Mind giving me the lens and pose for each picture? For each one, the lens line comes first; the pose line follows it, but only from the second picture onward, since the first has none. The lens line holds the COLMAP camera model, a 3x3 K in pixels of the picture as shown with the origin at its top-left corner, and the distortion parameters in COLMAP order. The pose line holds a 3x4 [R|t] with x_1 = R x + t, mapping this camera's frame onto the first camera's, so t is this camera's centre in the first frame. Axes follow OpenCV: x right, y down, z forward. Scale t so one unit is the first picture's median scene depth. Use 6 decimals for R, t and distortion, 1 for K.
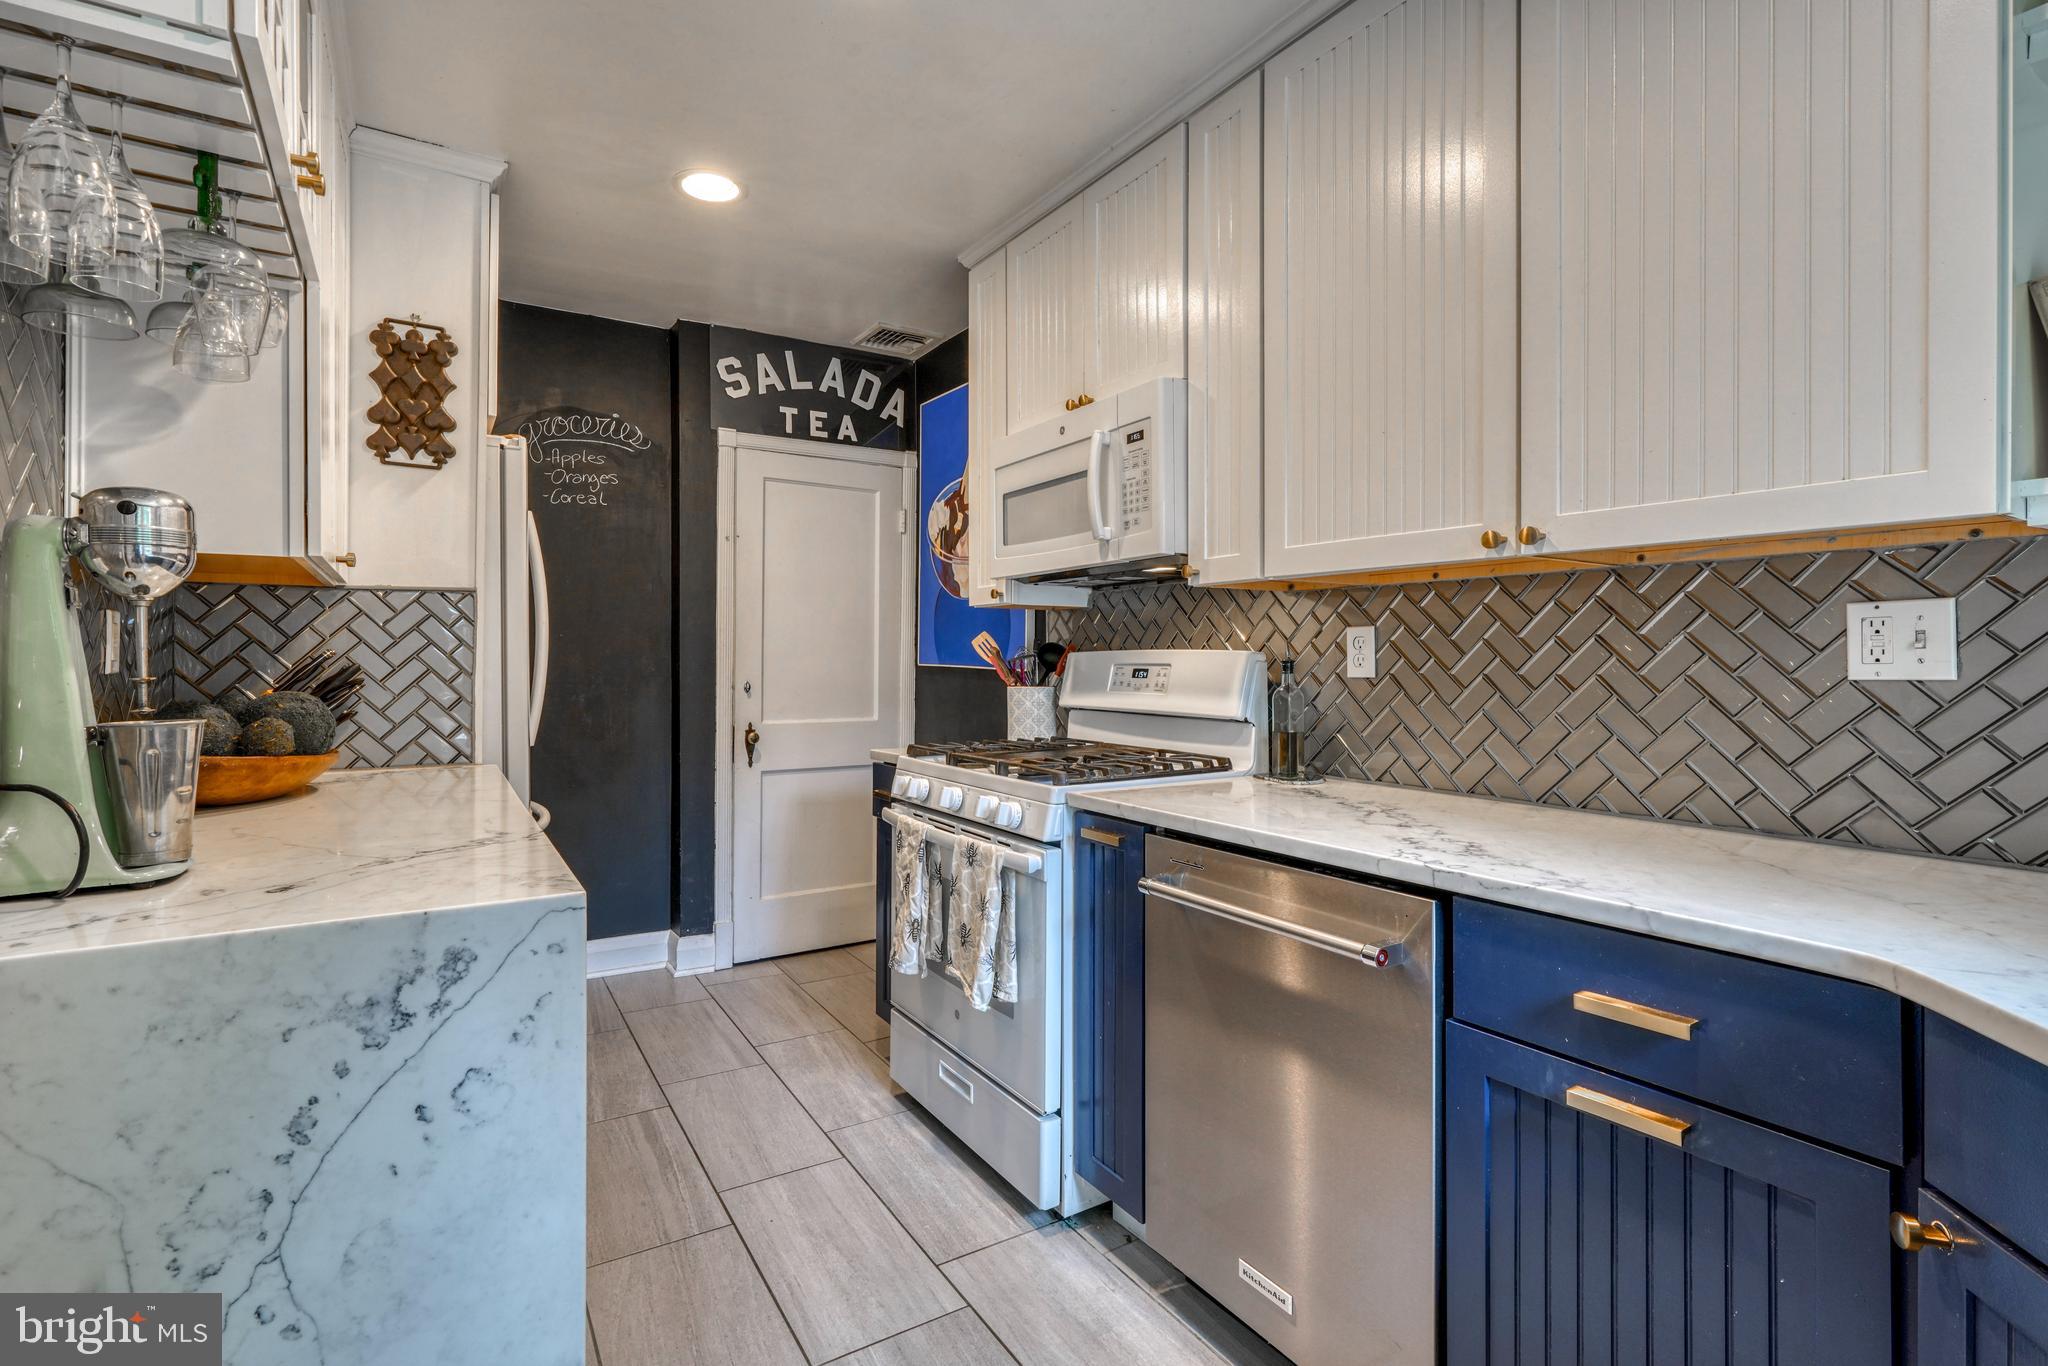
lens RADIAL K [[947.0, 0, 1003.9], [0, 947.0, 657.3], [0, 0, 1]] dist [-0.015315, 0.008690]
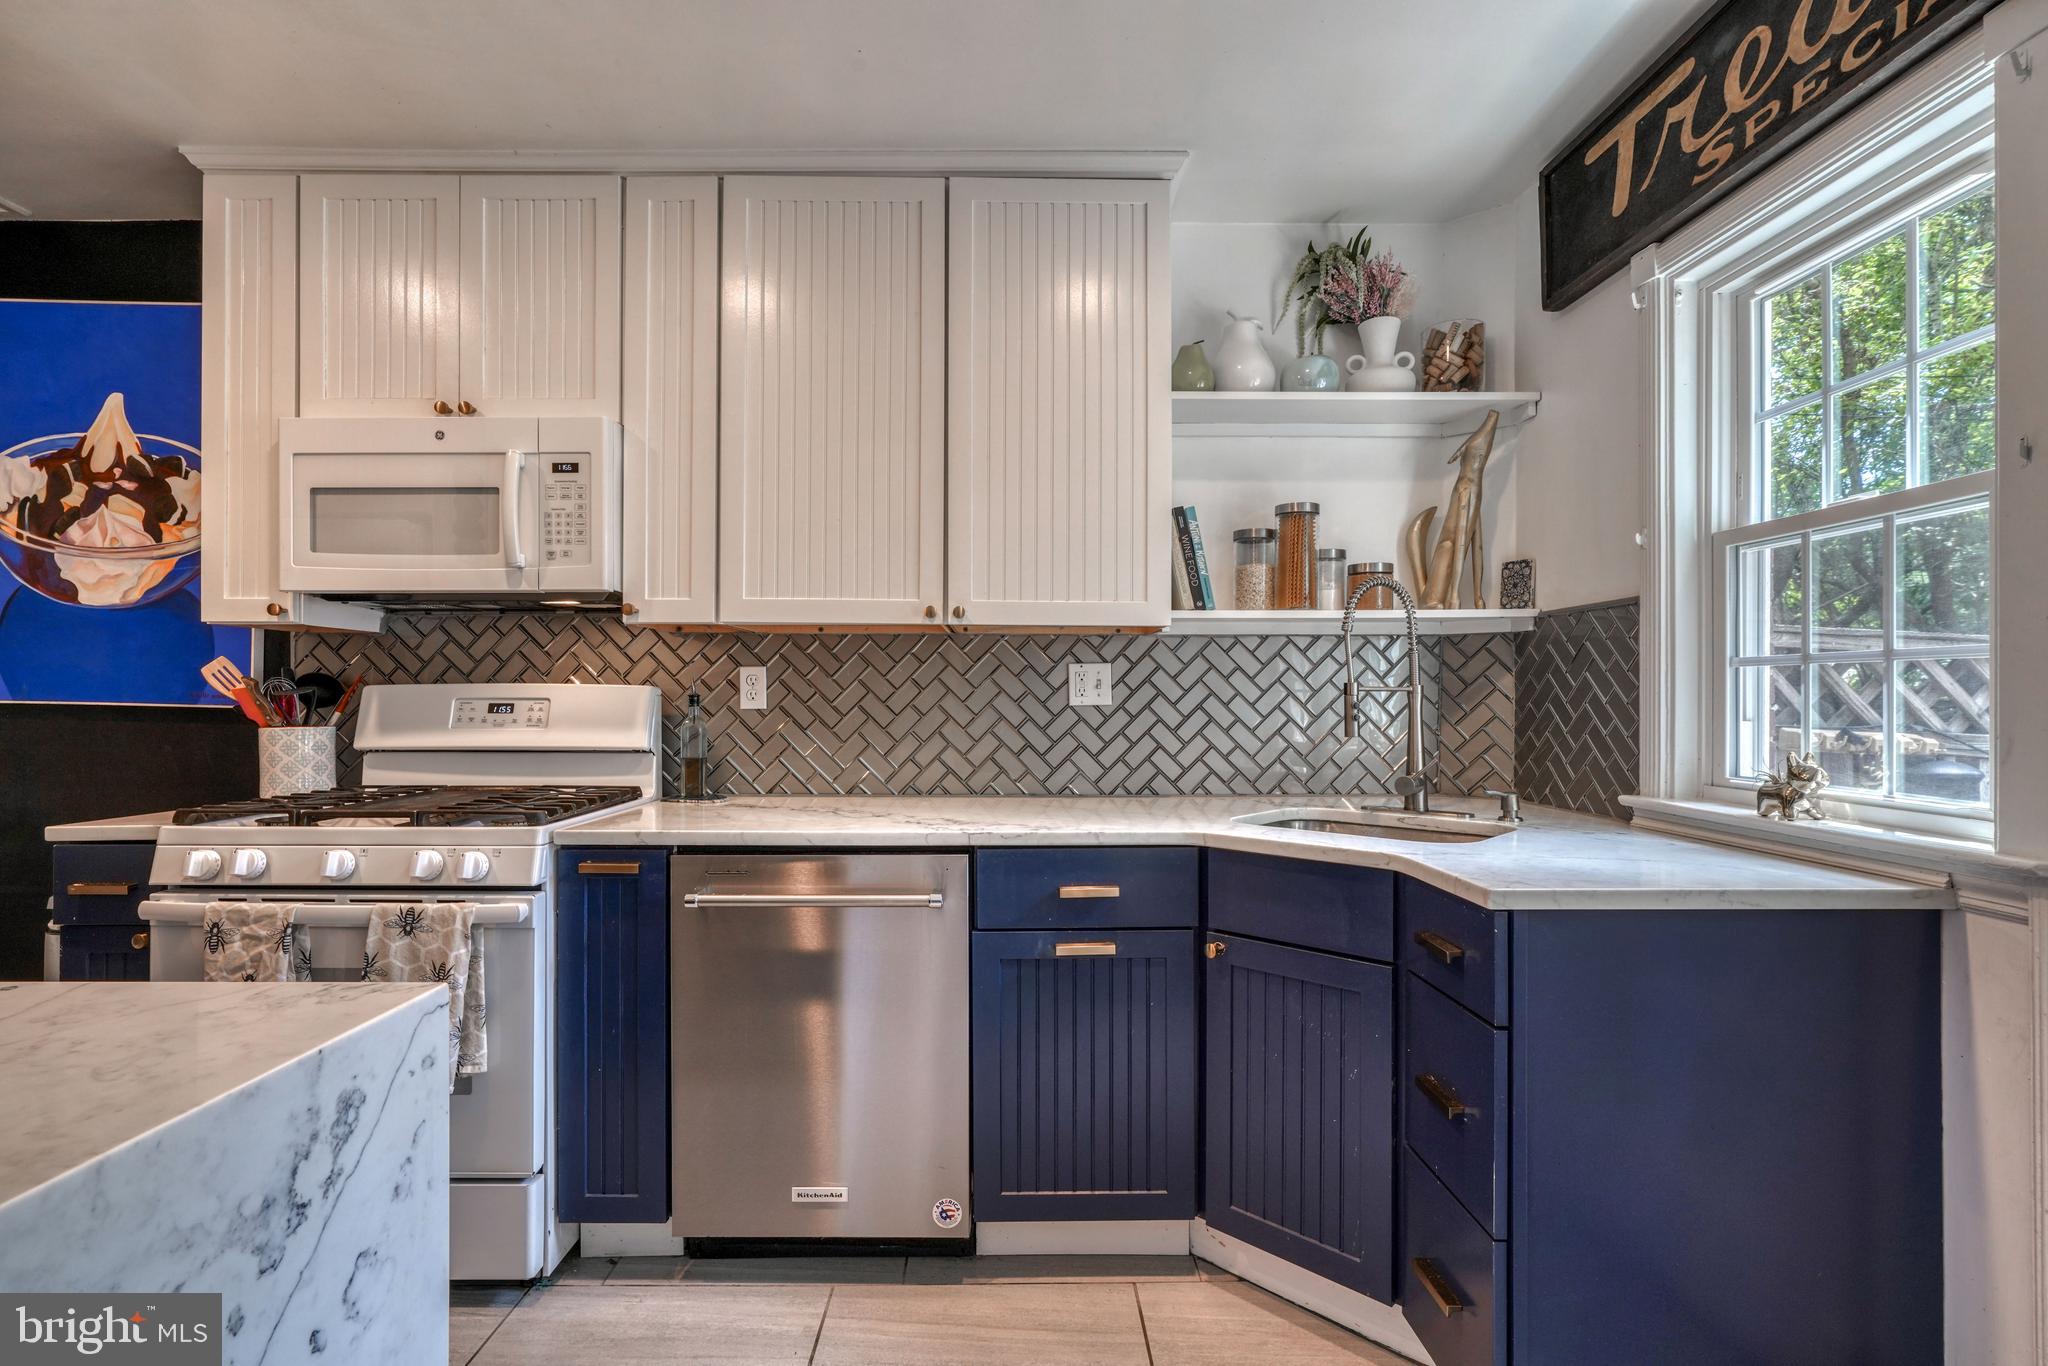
lens RADIAL K [[930.1, 0, 1015.8], [0, 930.1, 691.2], [0, 0, 1]] dist [-0.017325, 0.006047]
pose [[0.517115, 0.006113, 0.855894, -0.481699], [-0.003432, 0.999981, -0.005069, 0.003548], [-0.855909, -0.000316, 0.517126, 0.107455]]
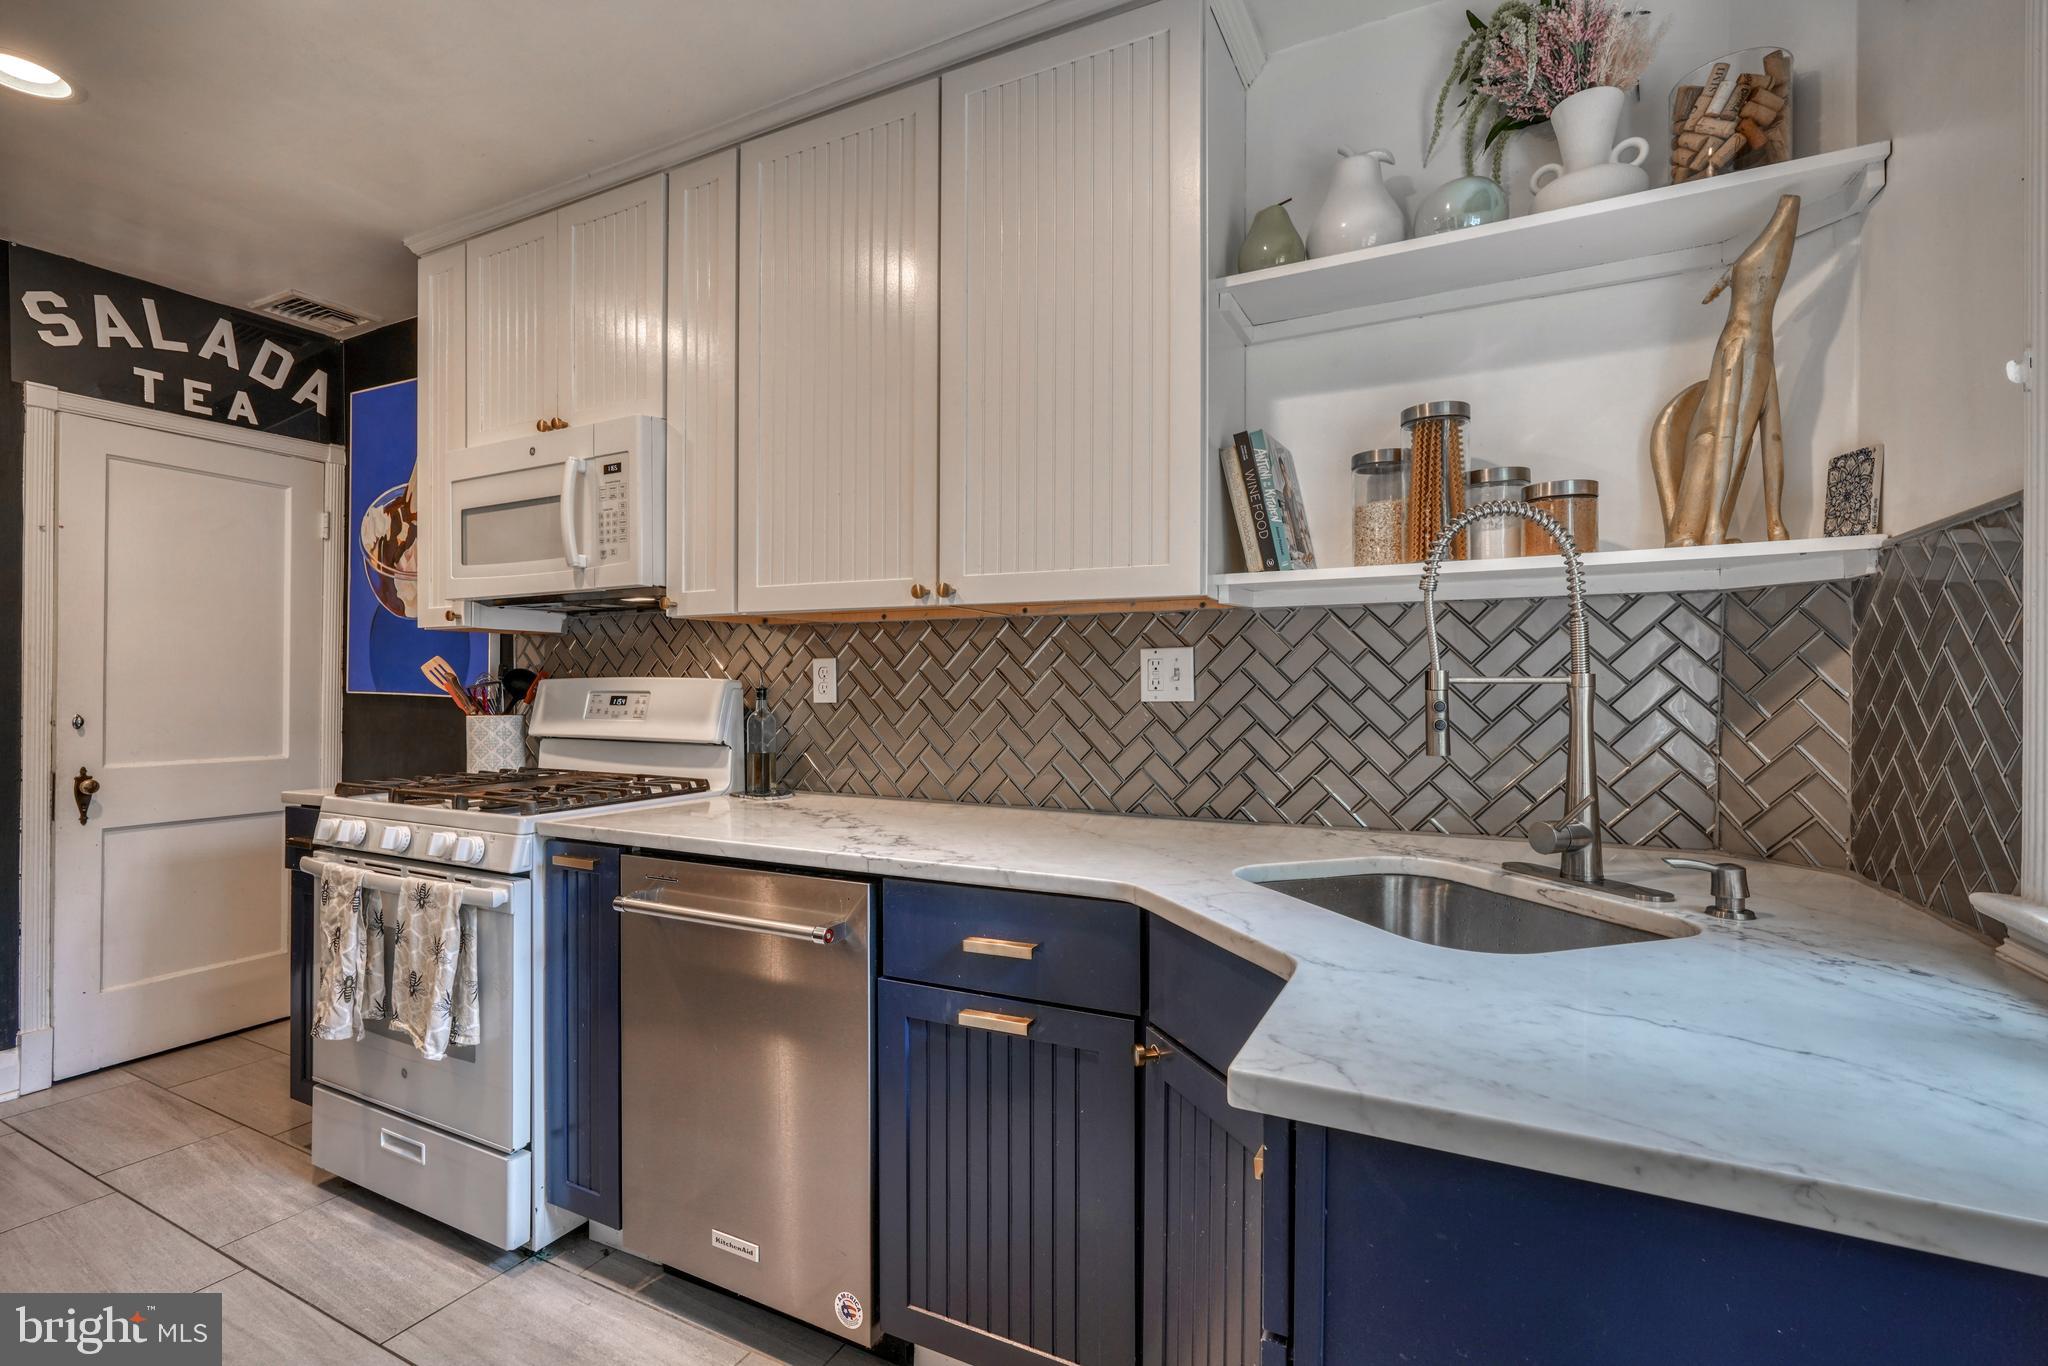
lens RADIAL K [[930.3, 0, 1019.1], [0, 930.3, 684.9], [0, 0, 1]] dist [-0.014304, 0.006230]
pose [[0.855963, 0.000487, 0.517037, -0.002851], [-0.001717, 0.999997, 0.001902, -0.002984], [-0.517035, -0.002516, 0.855961, -0.088505]]
